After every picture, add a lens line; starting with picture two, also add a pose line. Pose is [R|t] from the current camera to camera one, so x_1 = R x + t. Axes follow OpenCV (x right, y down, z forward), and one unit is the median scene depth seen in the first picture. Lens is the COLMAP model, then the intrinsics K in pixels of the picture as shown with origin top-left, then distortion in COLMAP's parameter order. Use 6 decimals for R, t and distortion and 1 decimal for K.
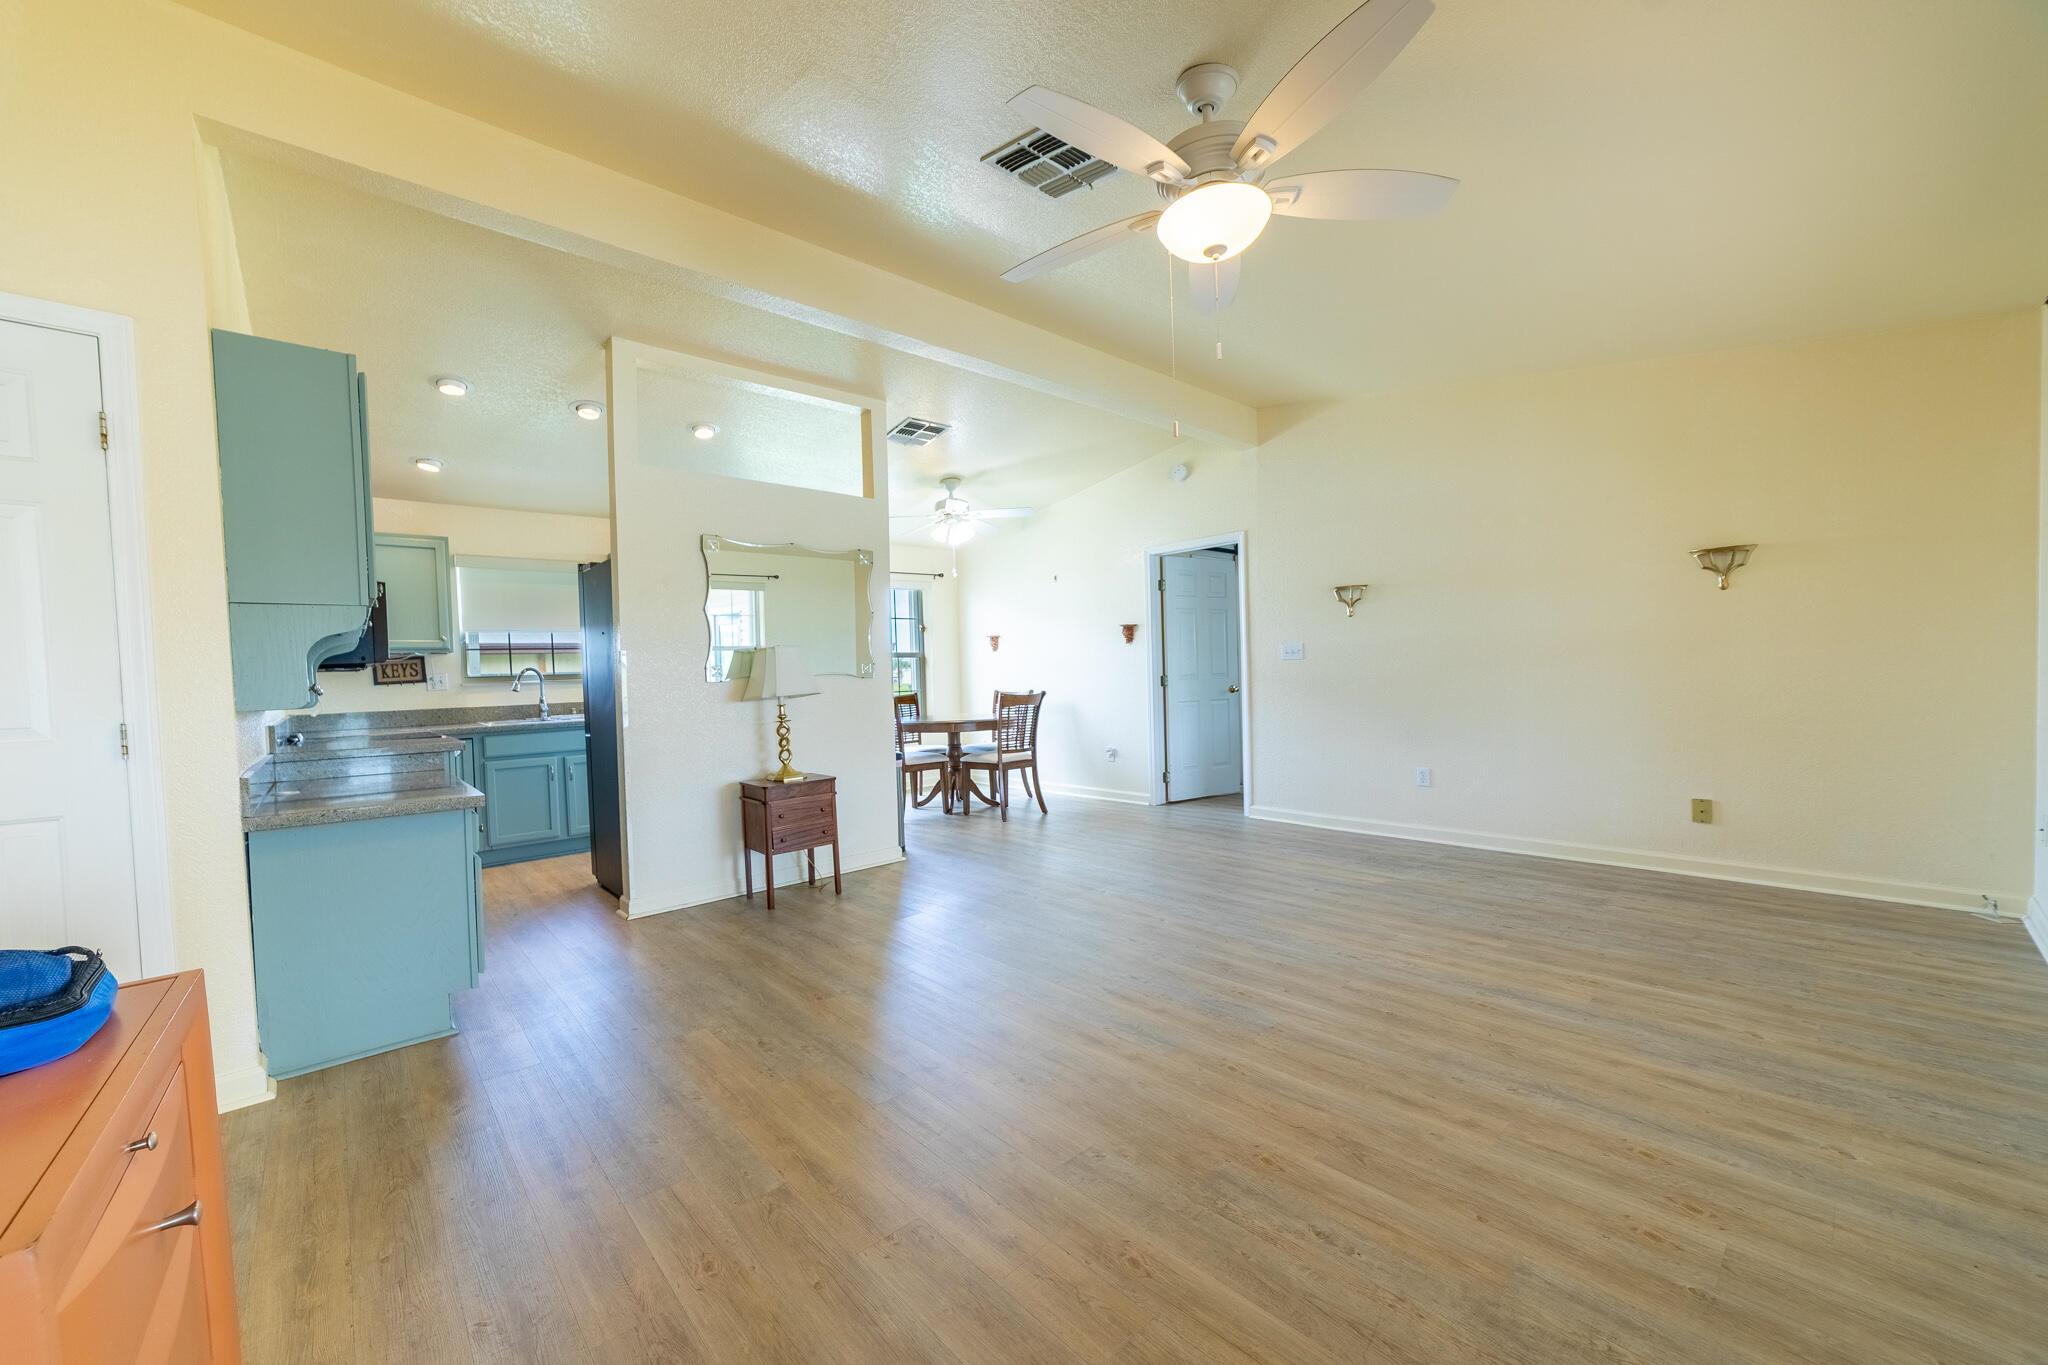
lens RADIAL K [[762.7, 0, 1024.0], [0, 762.7, 682.5], [0, 0, 1]] dist [-0.000155, -0.000018]
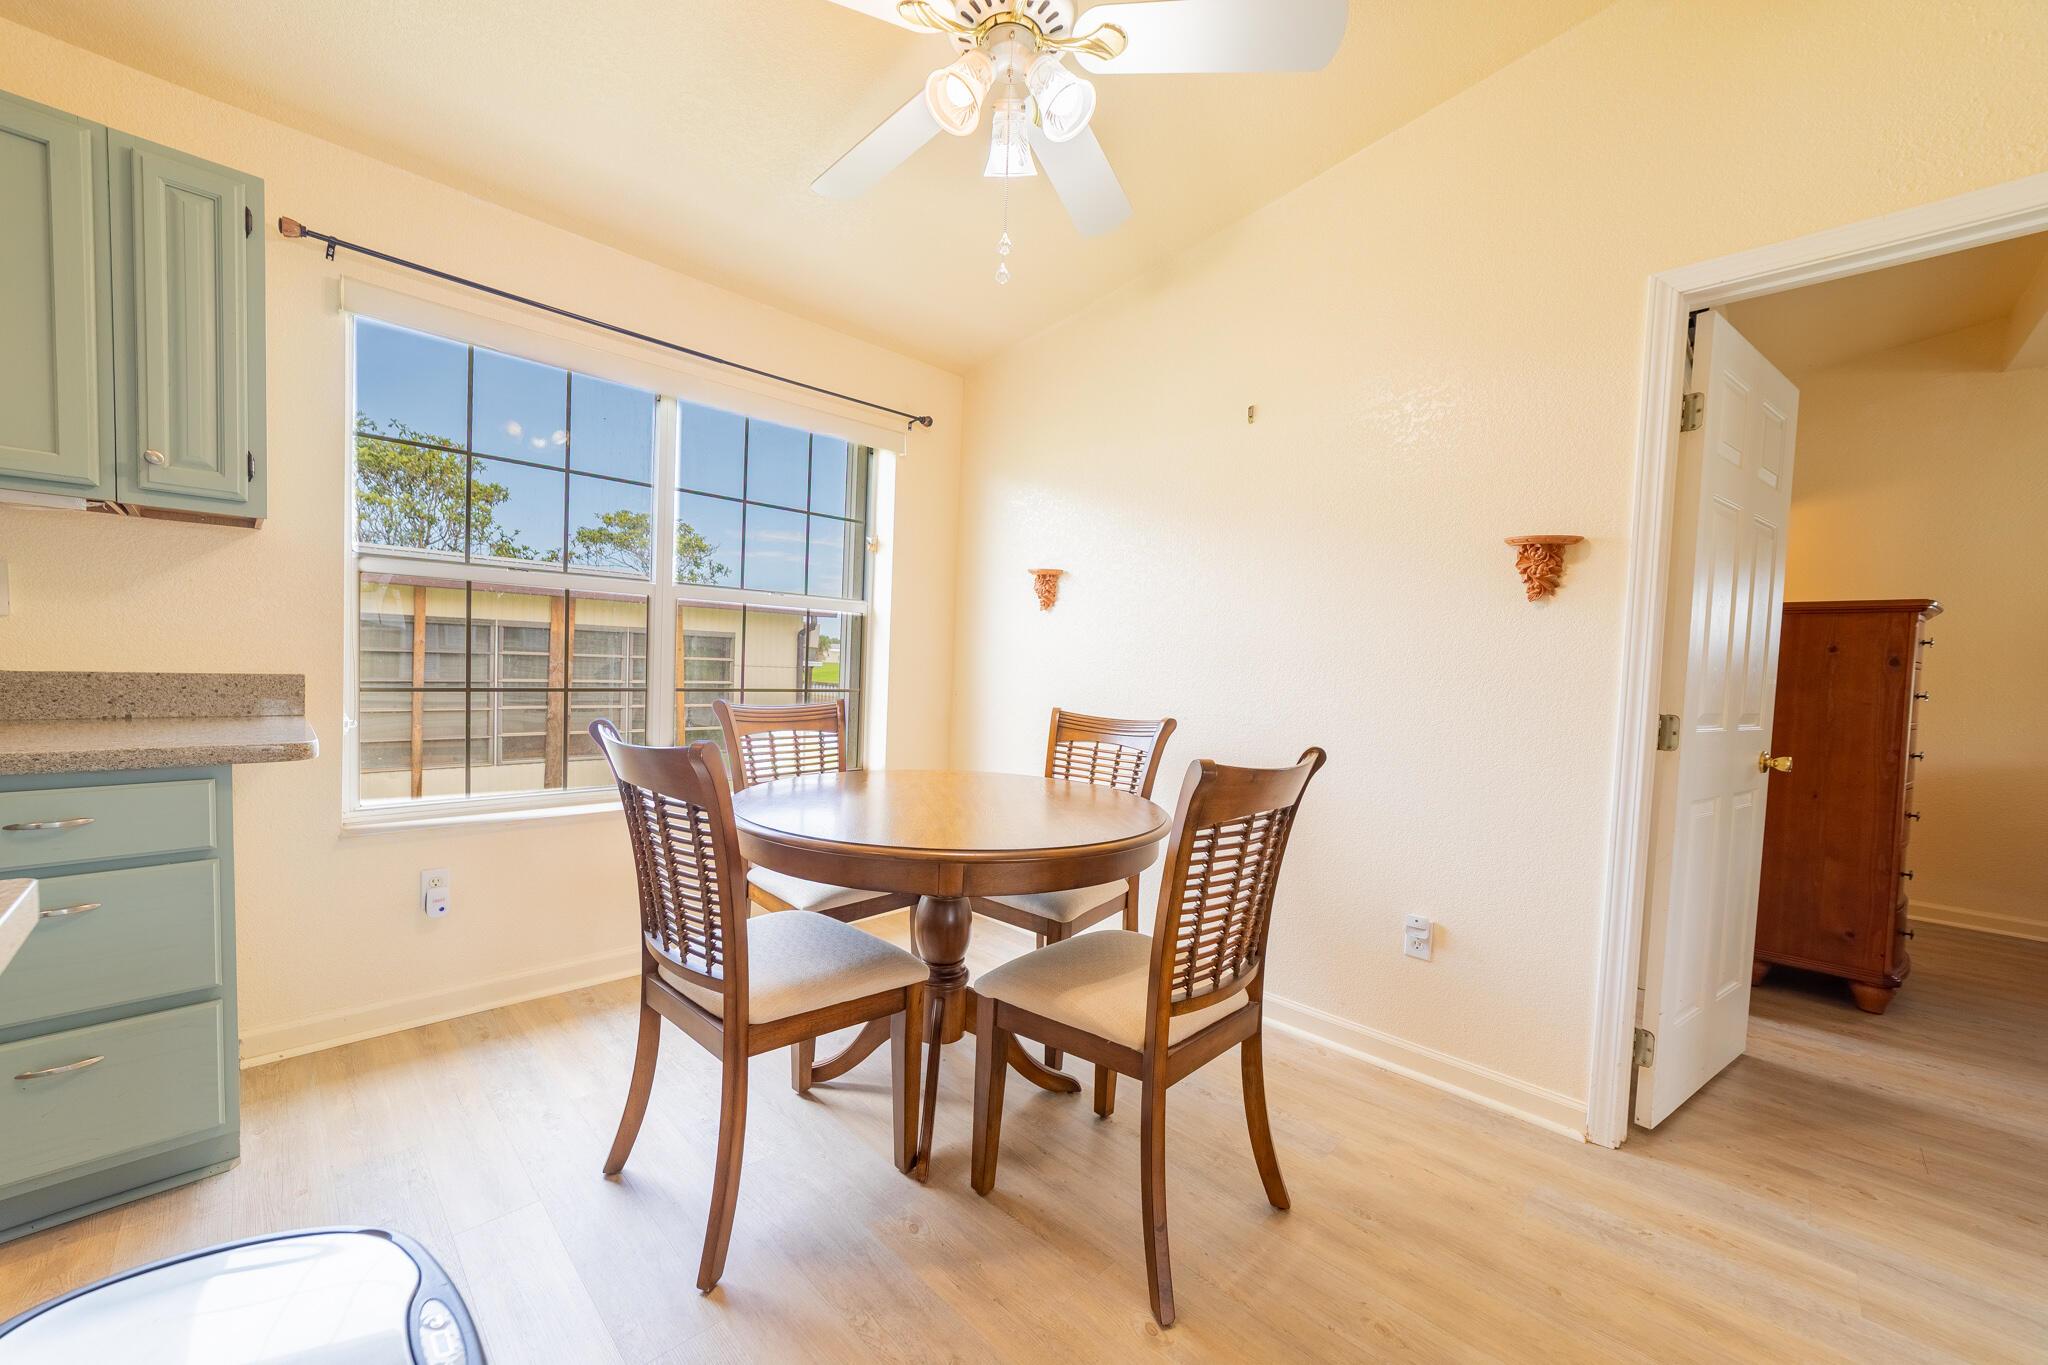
lens RADIAL K [[764.3, 0, 1102.1], [0, 764.3, 700.2], [0, 0, 1]] dist [-0.000231, 0.000000]
pose [[0.989342, 0.036110, 0.141061, -0.076284], [-0.043983, 0.997620, 0.053097, -0.019634], [-0.138808, -0.058735, 0.988576, 0.714413]]
